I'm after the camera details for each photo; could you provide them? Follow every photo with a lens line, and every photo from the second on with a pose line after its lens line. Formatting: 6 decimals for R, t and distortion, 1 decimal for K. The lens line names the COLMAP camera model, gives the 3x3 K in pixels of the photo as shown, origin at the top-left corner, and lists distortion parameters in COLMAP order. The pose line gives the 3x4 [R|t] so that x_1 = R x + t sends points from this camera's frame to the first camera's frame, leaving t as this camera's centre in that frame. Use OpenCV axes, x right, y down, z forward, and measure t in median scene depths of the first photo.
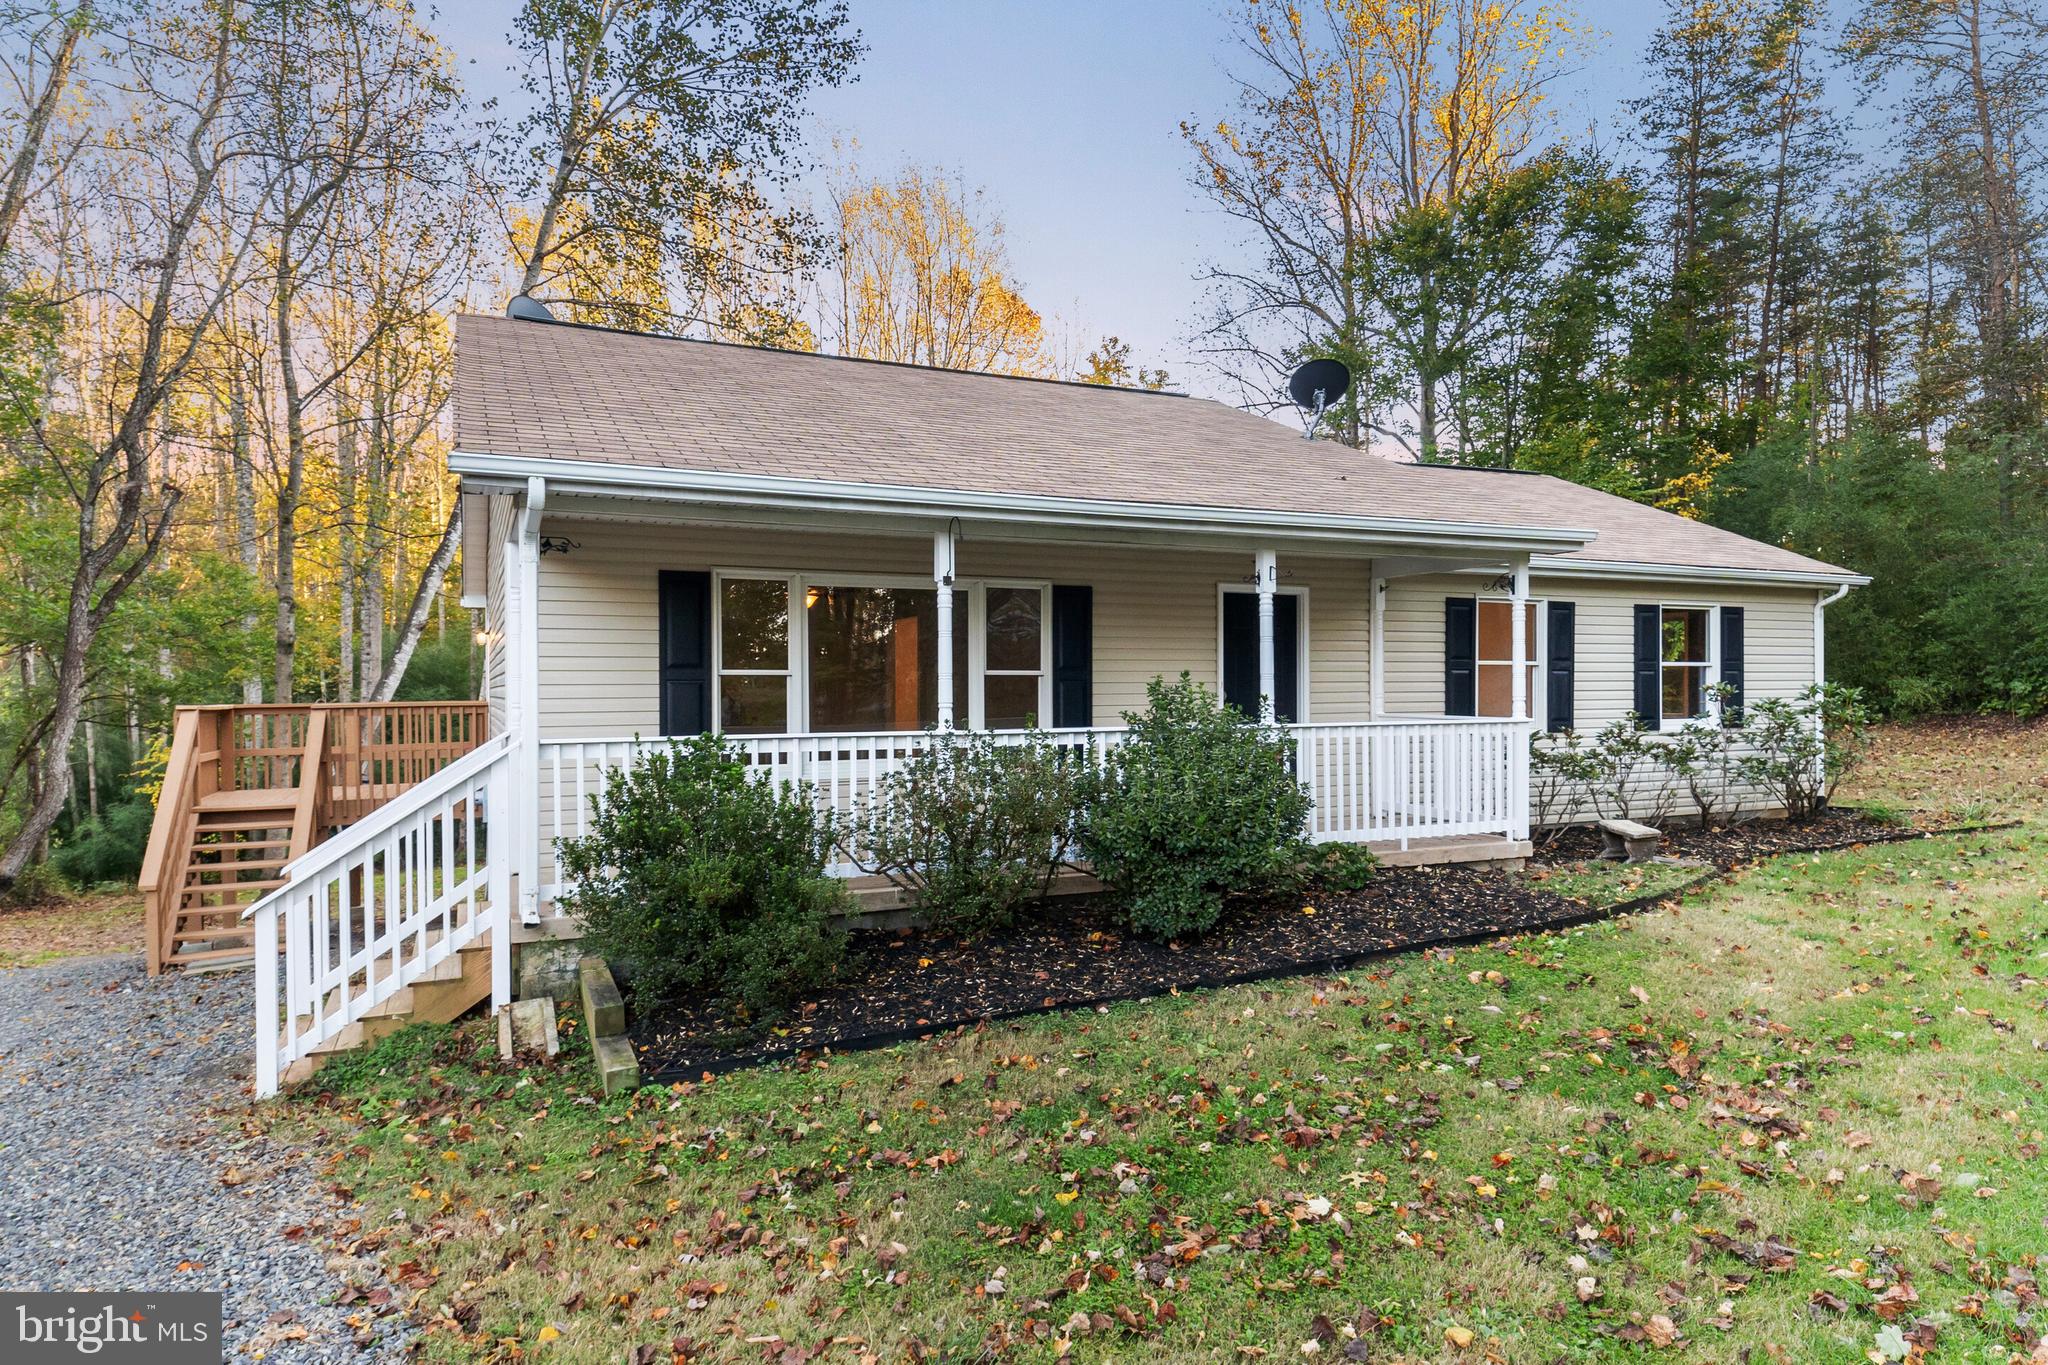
lens RADIAL K [[1181.1, 0, 1024.0], [0, 1181.1, 682.5], [0, 0, 1]] dist [0.076075, -0.088068]
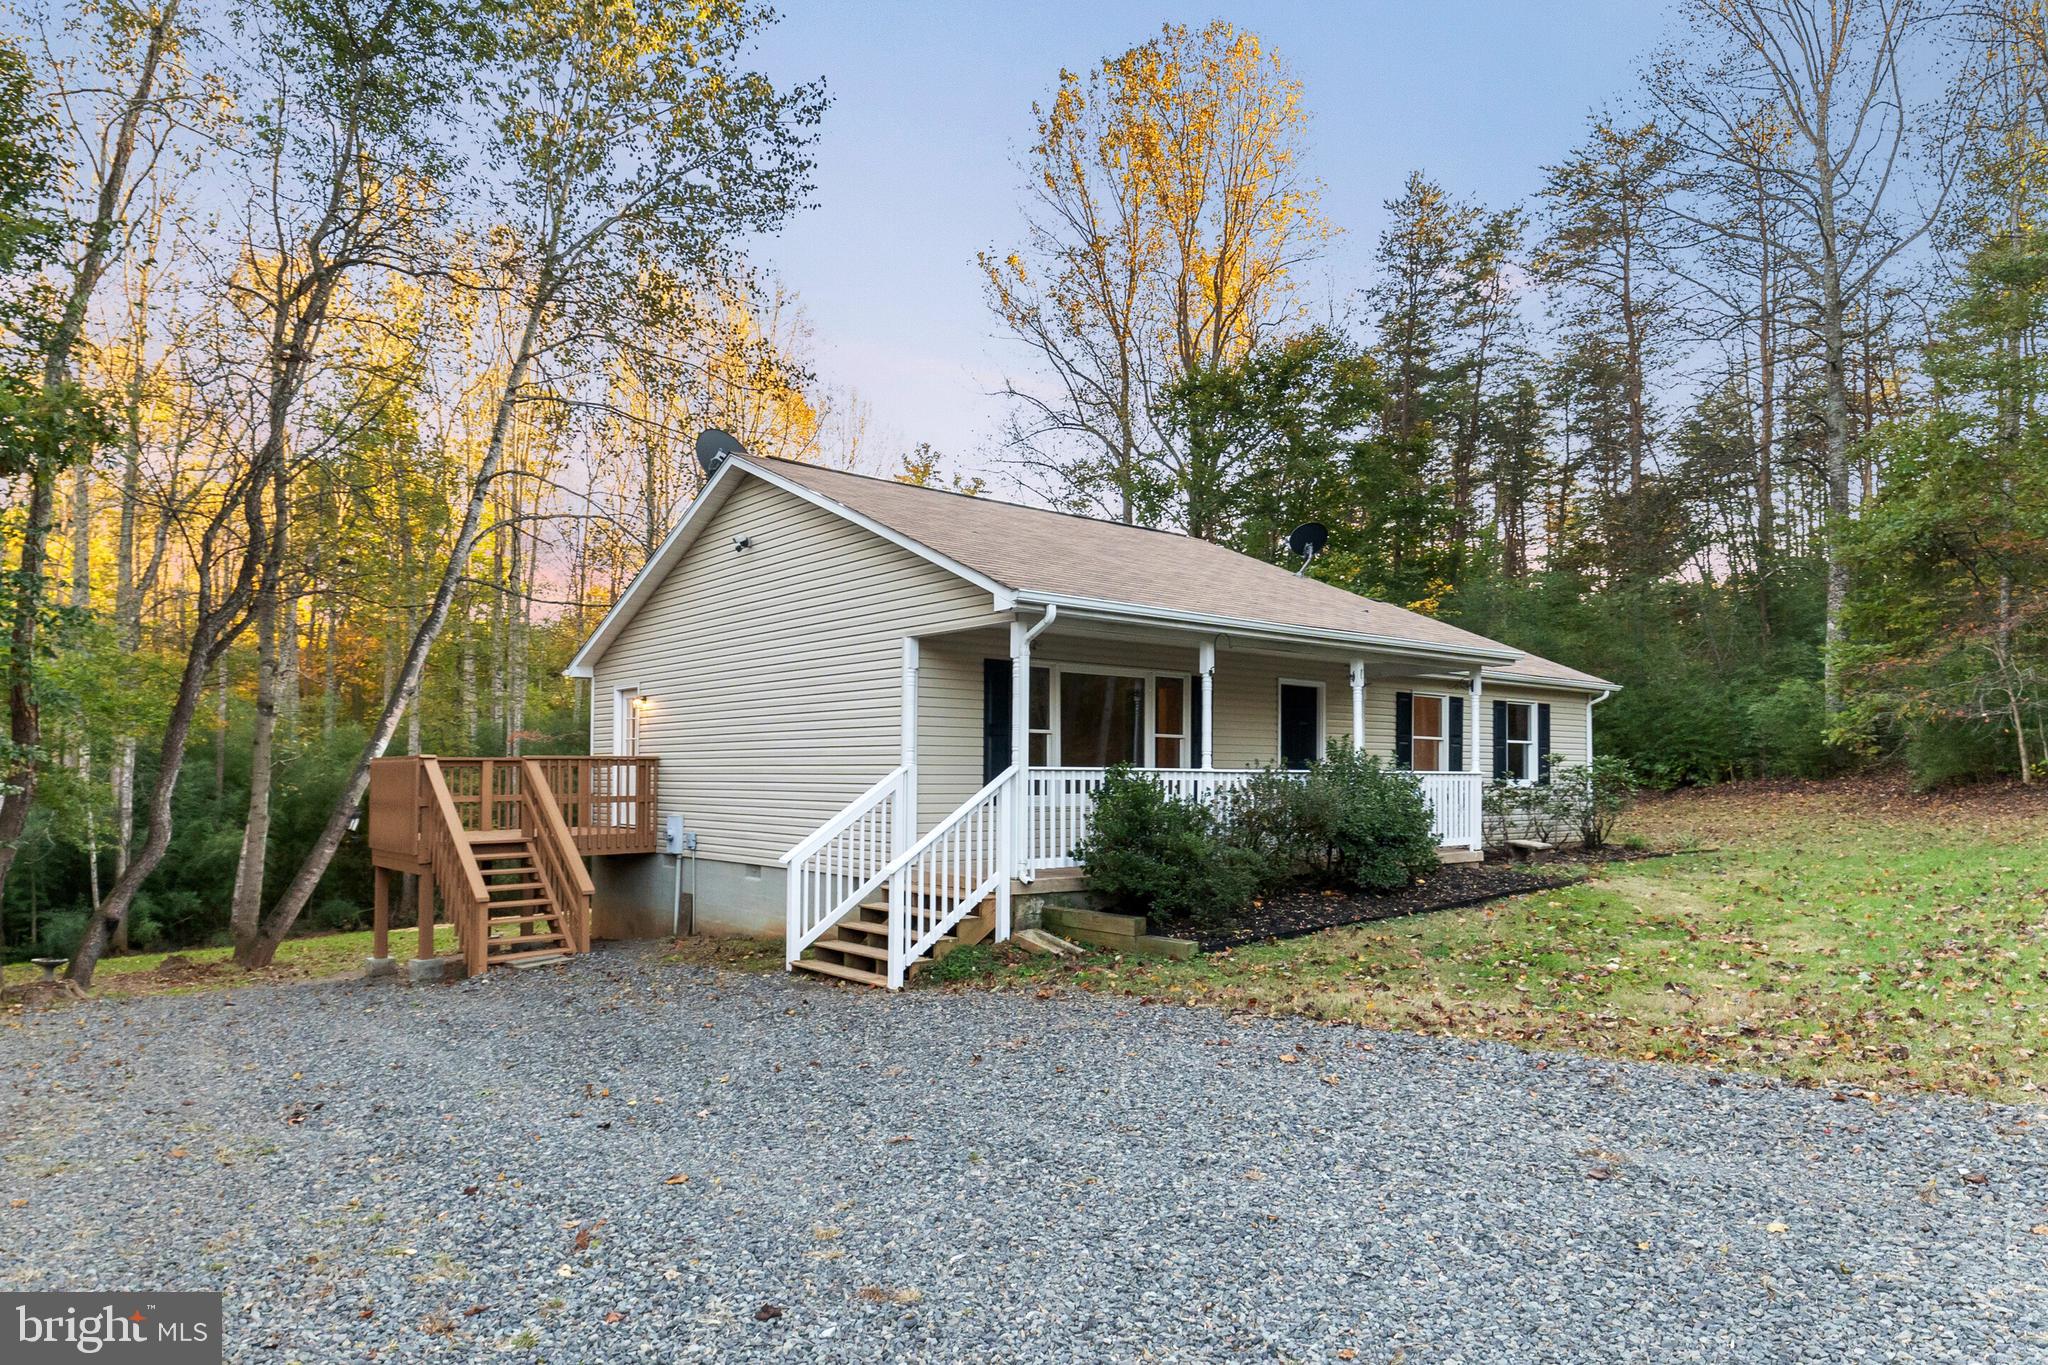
lens RADIAL K [[1198.6, 0, 990.6], [0, 1198.6, 735.9], [0, 0, 1]] dist [0.072110, -0.090398]
pose [[0.970793, 0.018373, 0.239213, -0.417132], [-0.012158, 0.999550, -0.027431, 0.025262], [-0.239609, 0.023721, 0.970580, -0.270966]]
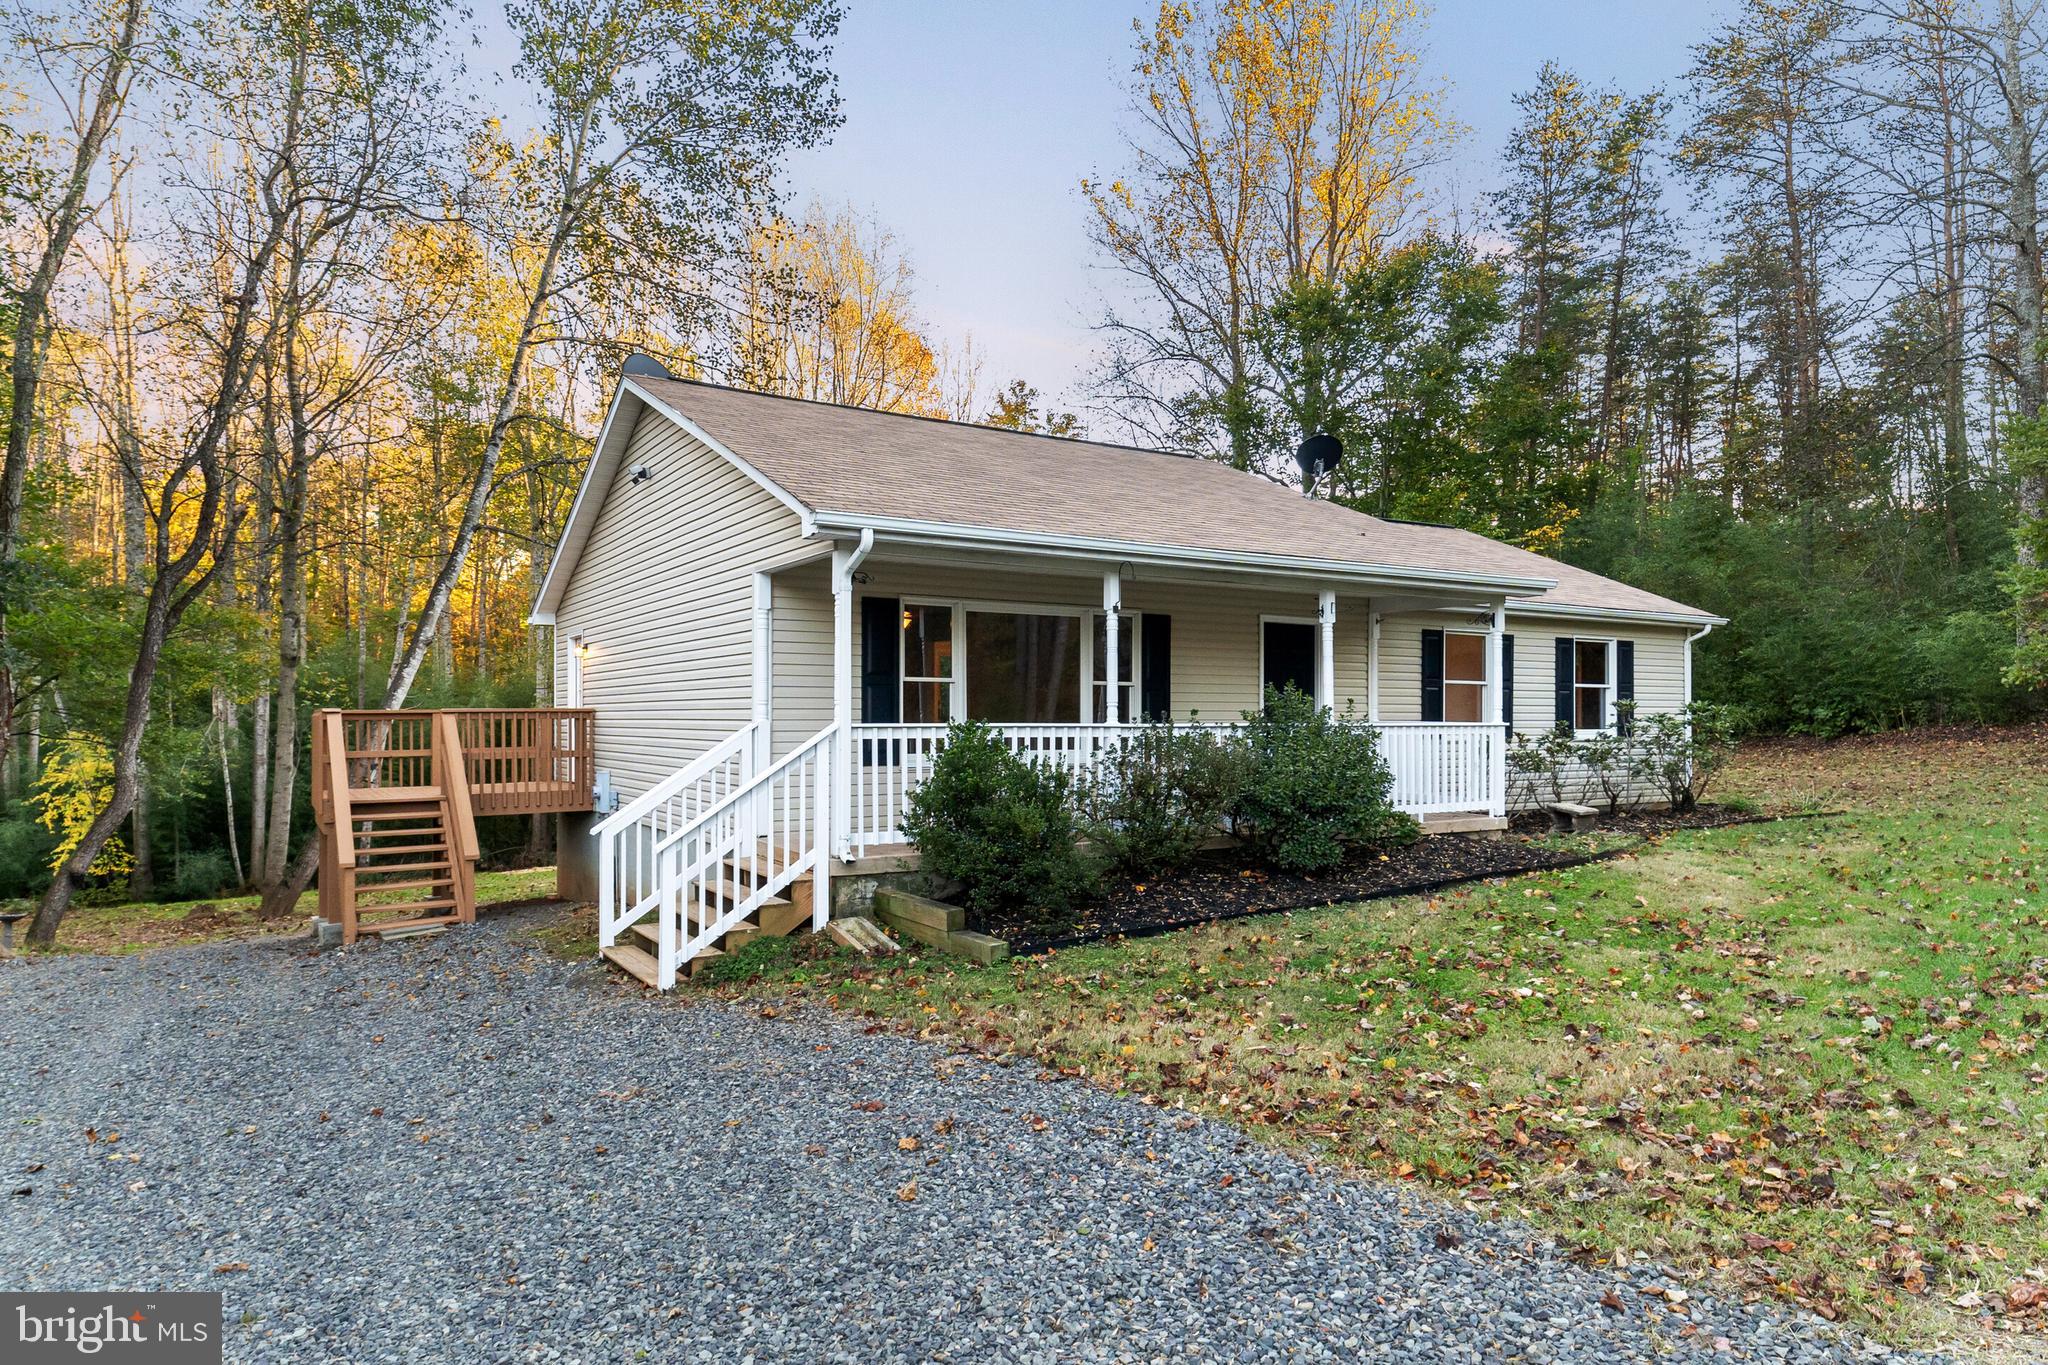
lens RADIAL K [[1180.3, 0, 1002.1], [0, 1180.3, 696.4], [0, 0, 1]] dist [0.076955, -0.090887]
pose [[0.993734, 0.009932, 0.111333, -0.195058], [-0.008624, 0.999888, -0.012224, 0.015891], [-0.111442, 0.011187, 0.993708, -0.168941]]
